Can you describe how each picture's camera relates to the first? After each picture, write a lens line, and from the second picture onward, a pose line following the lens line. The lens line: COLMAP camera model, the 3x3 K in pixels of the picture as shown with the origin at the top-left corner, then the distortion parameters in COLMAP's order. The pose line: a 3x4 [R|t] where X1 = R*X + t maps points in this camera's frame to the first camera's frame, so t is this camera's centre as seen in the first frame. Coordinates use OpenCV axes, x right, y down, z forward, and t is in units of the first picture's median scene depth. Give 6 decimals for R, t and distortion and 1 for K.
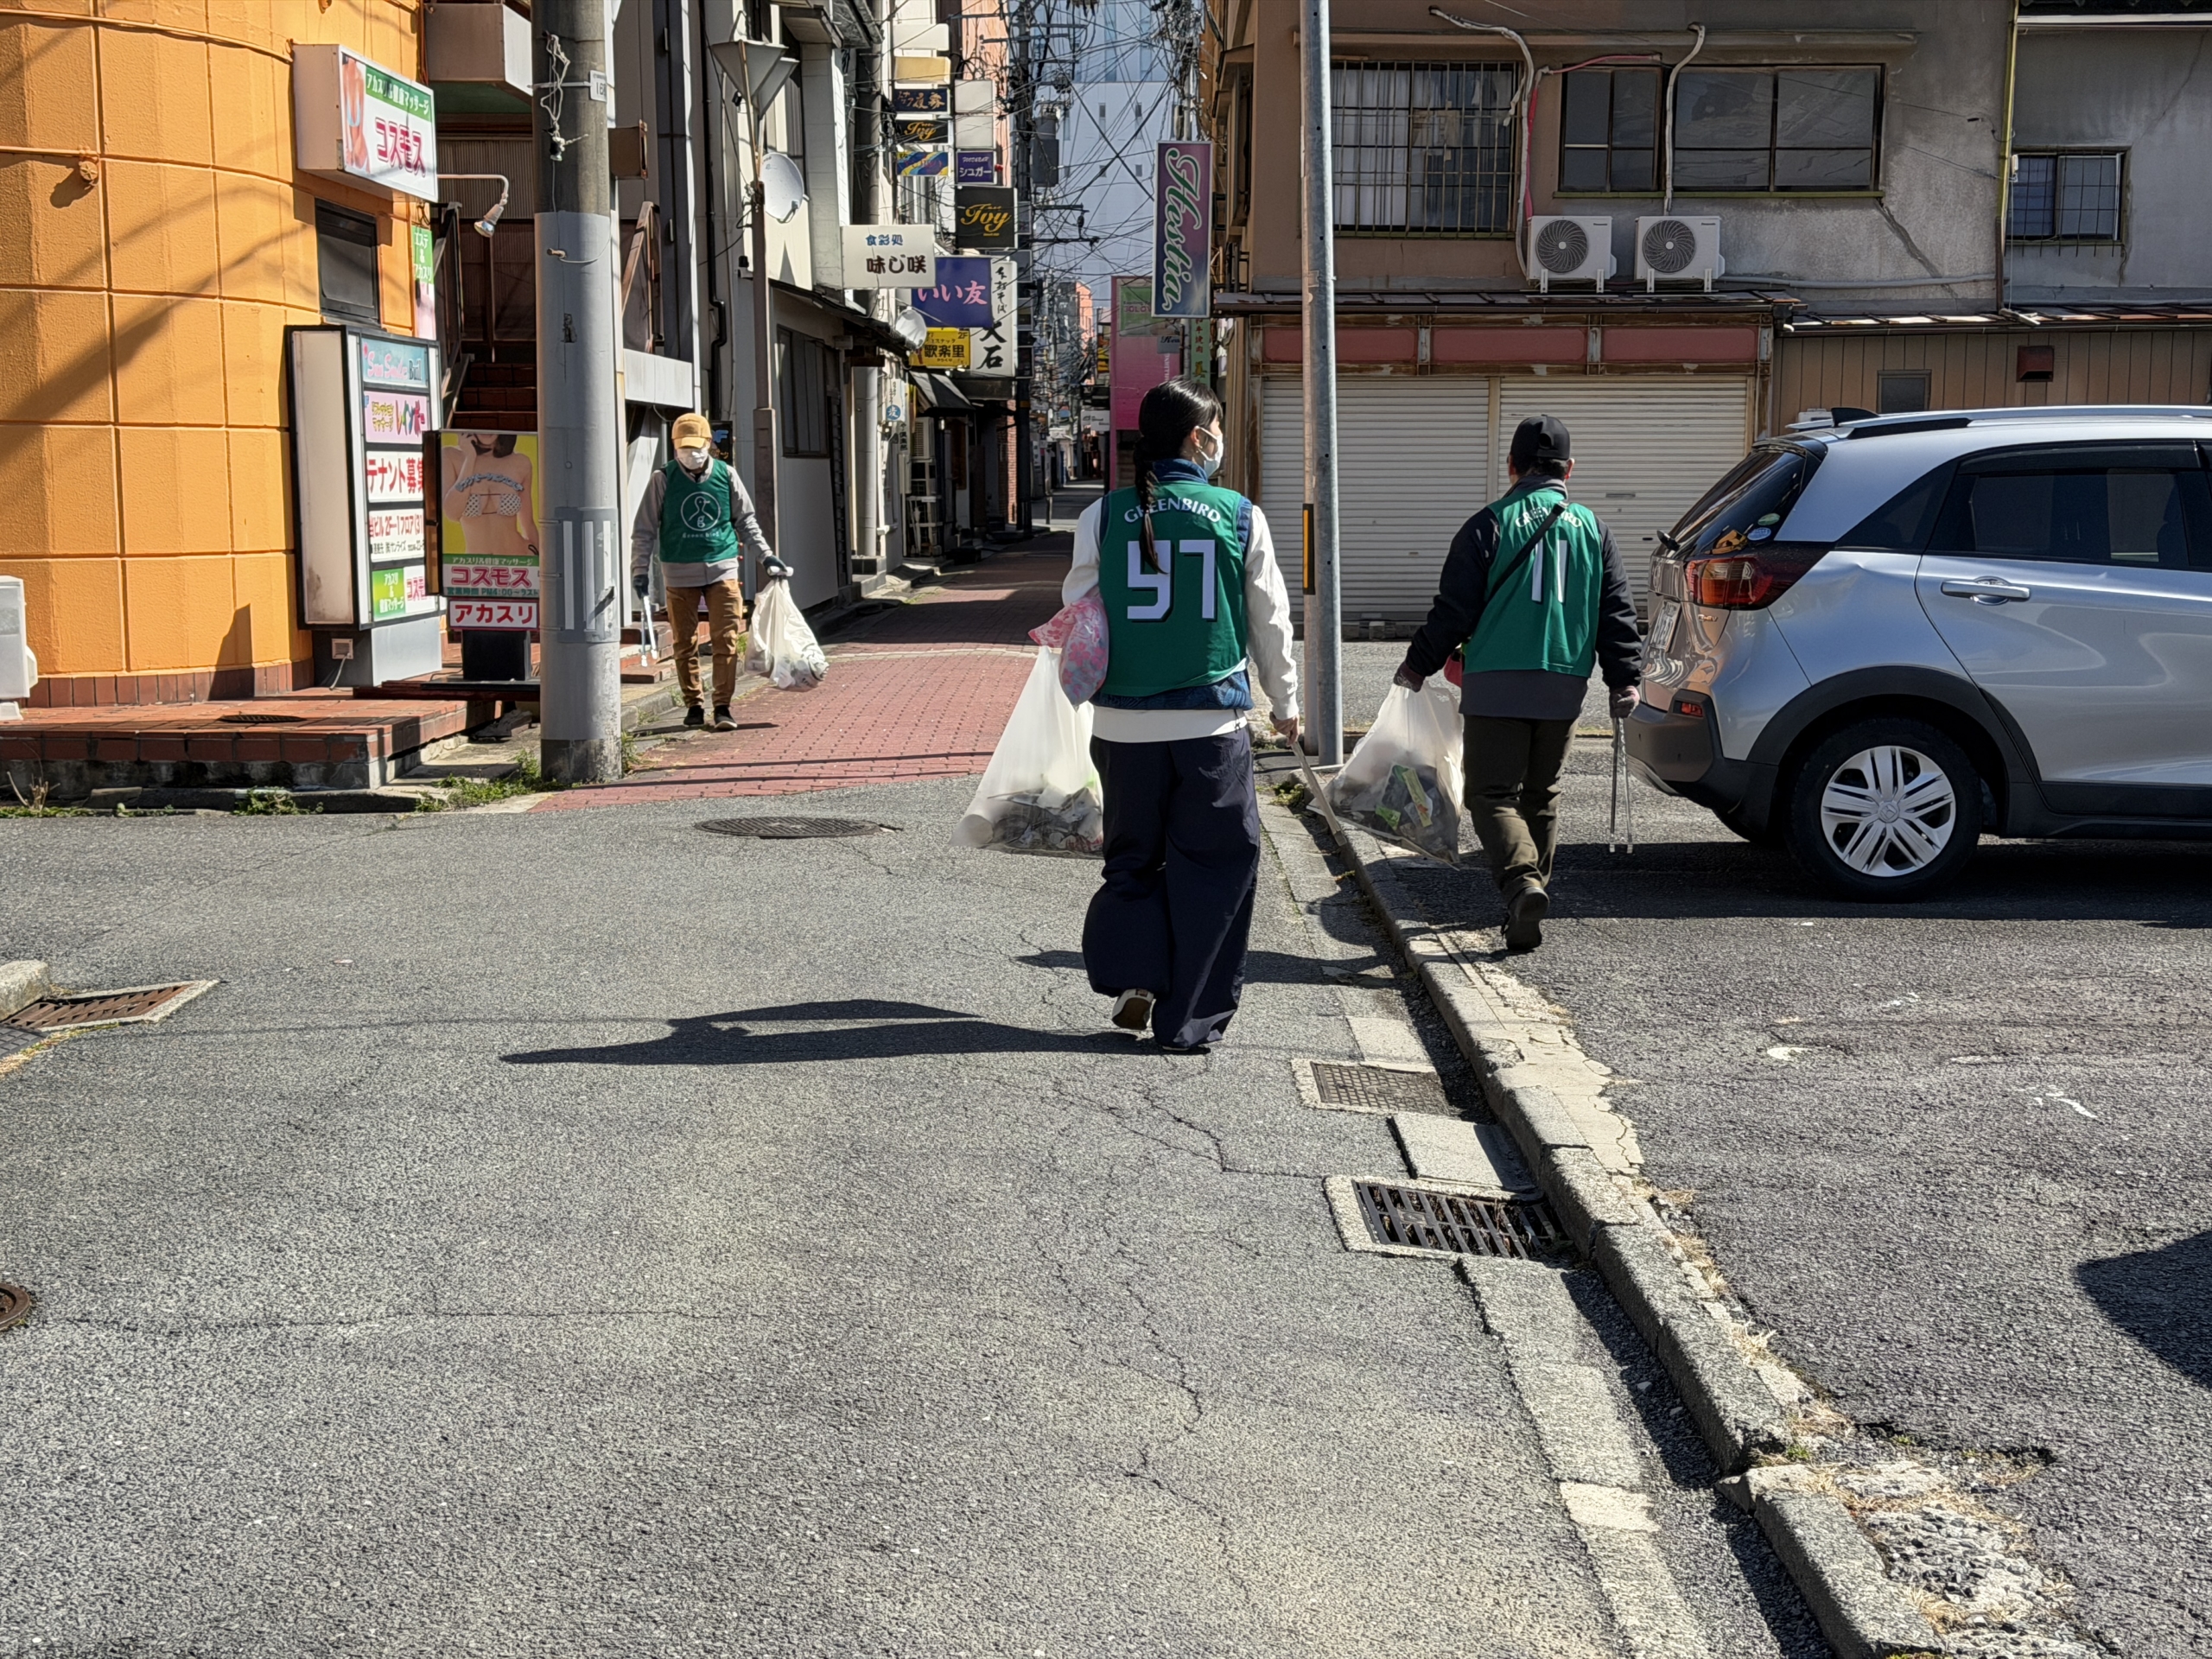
lens RADIAL K [[3019.3, 0, 1106.0], [0, 3019.3, 829.5], [0, 0, 1]] dist [-0.003590, -0.000706]
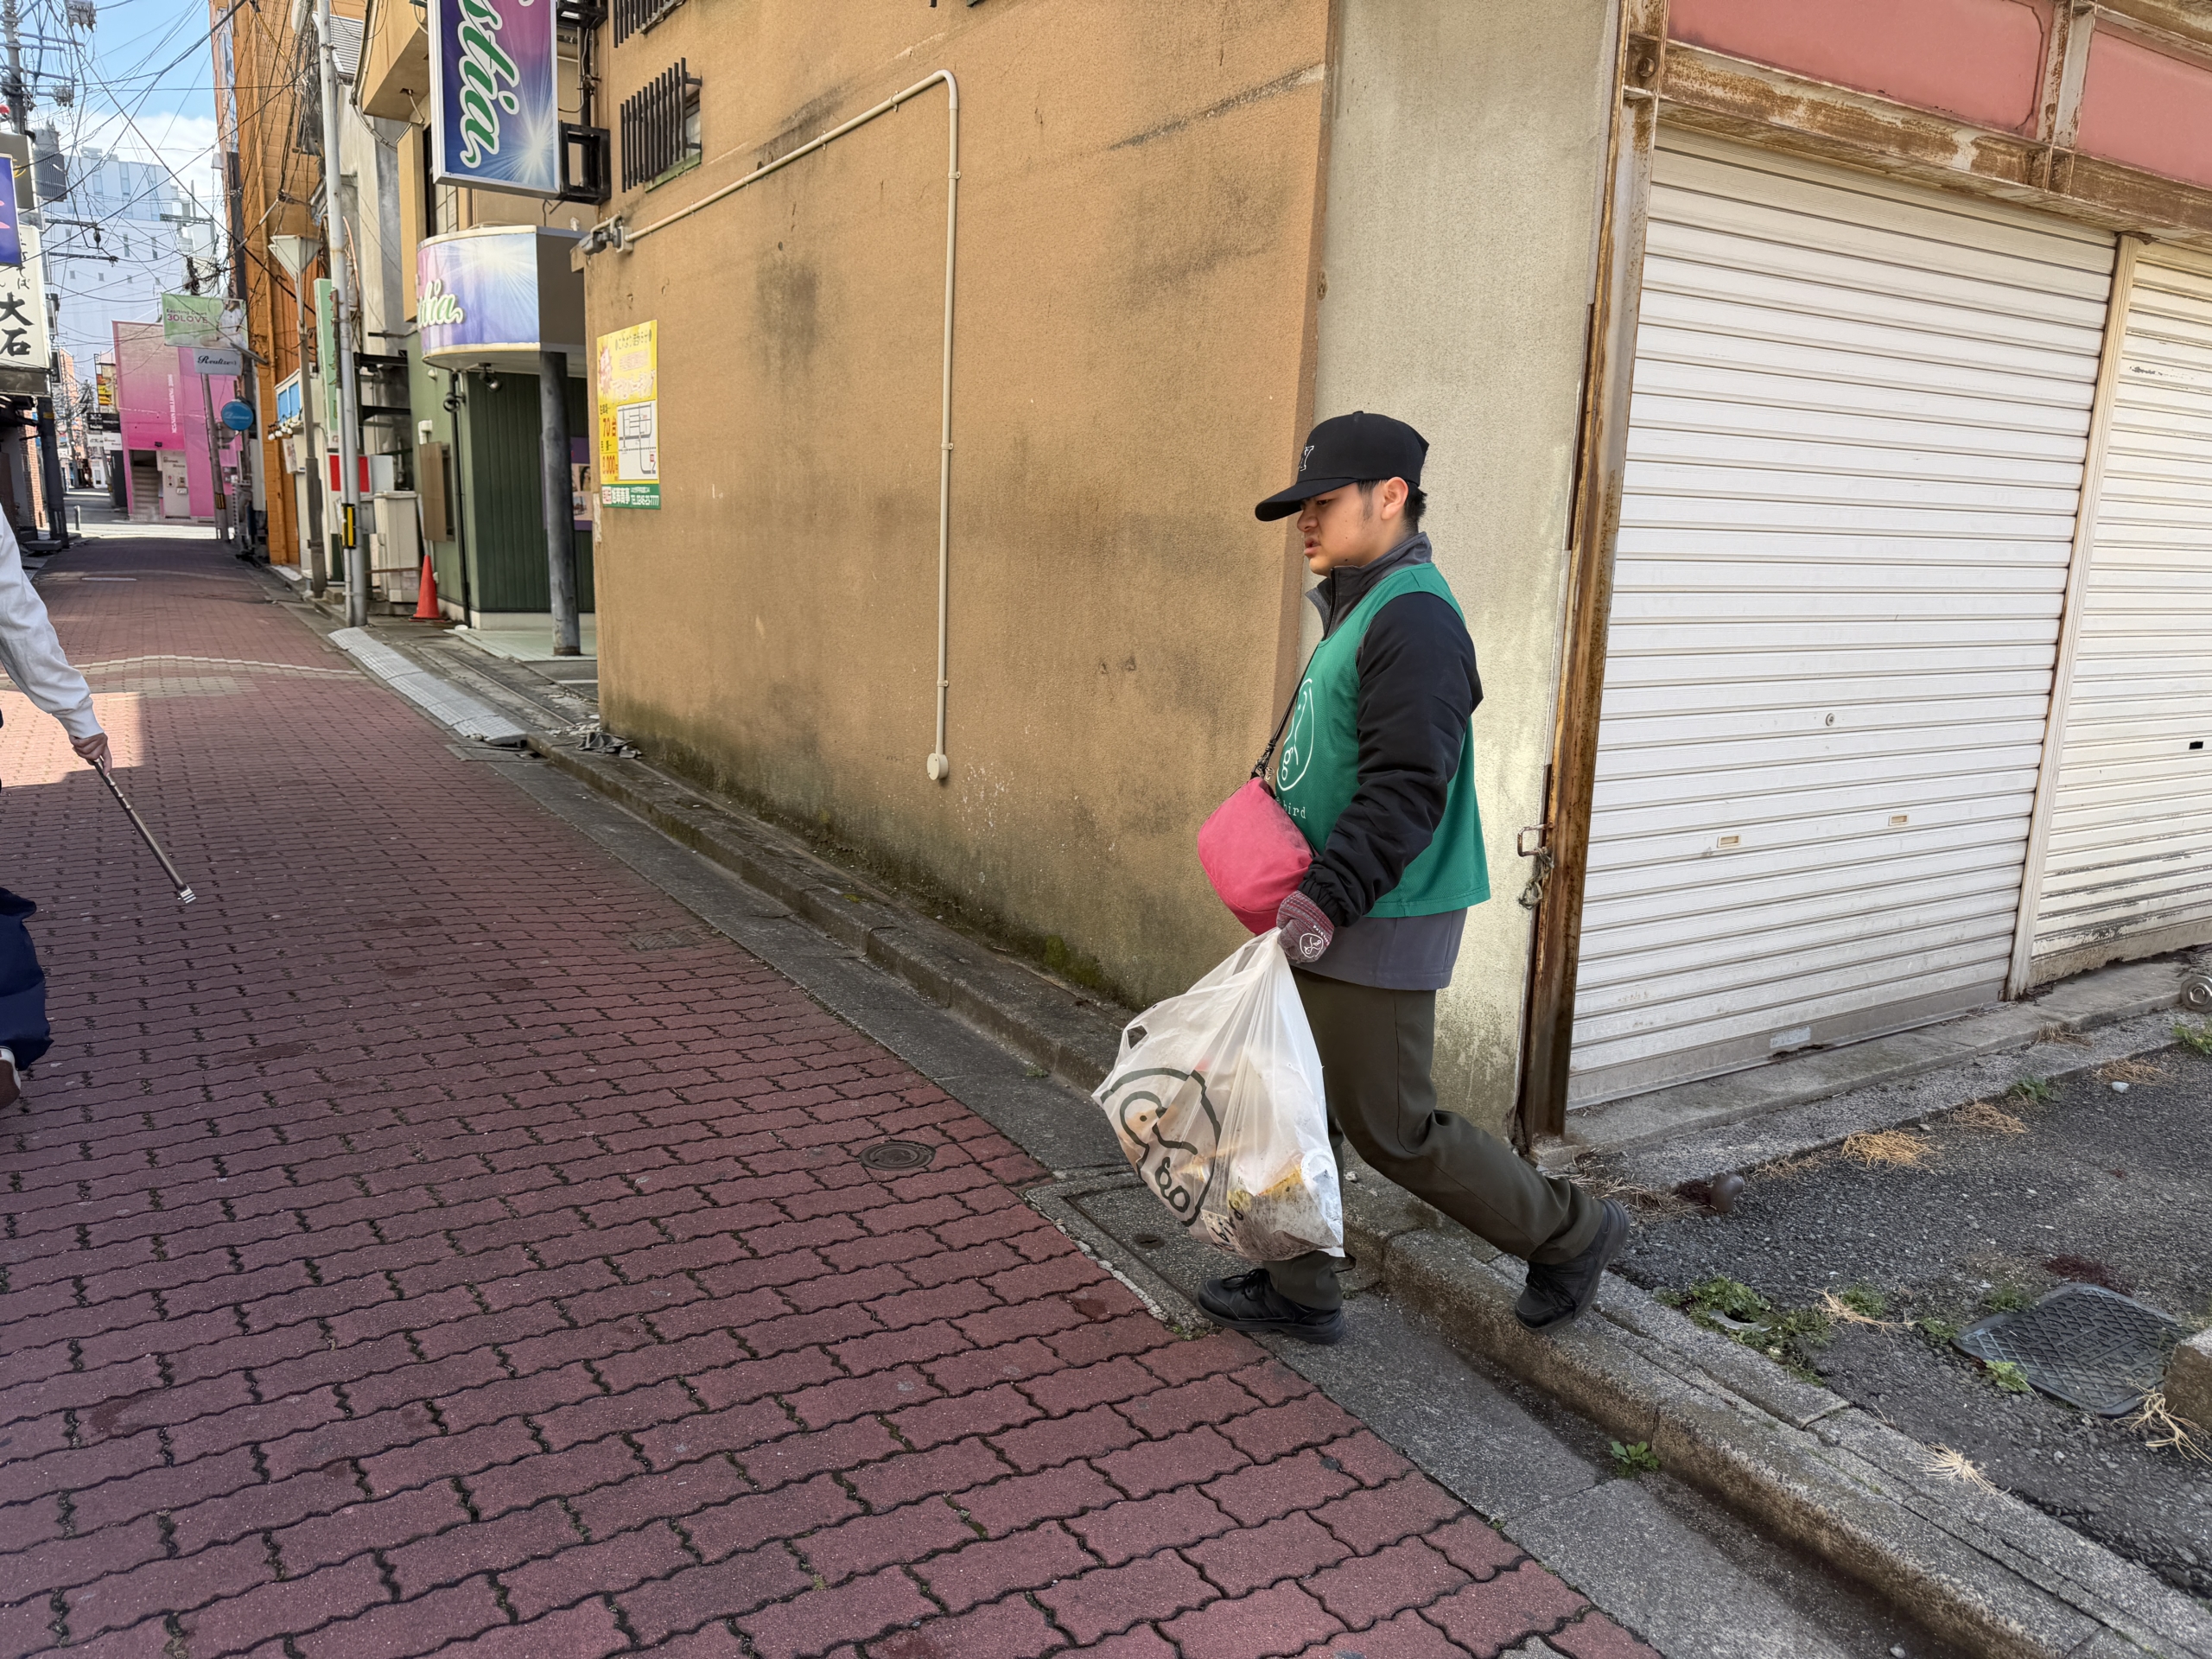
lens RADIAL K [[1564.7, 0, 1106.0], [0, 1564.7, 829.5], [0, 0, 1]] dist [-0.000681, -0.005225]
pose [[0.842603, -0.080401, 0.532499, -0.018421], [0.032372, 0.994566, 0.098943, -0.042092], [-0.537561, -0.066131, 0.840628, 0.353992]]
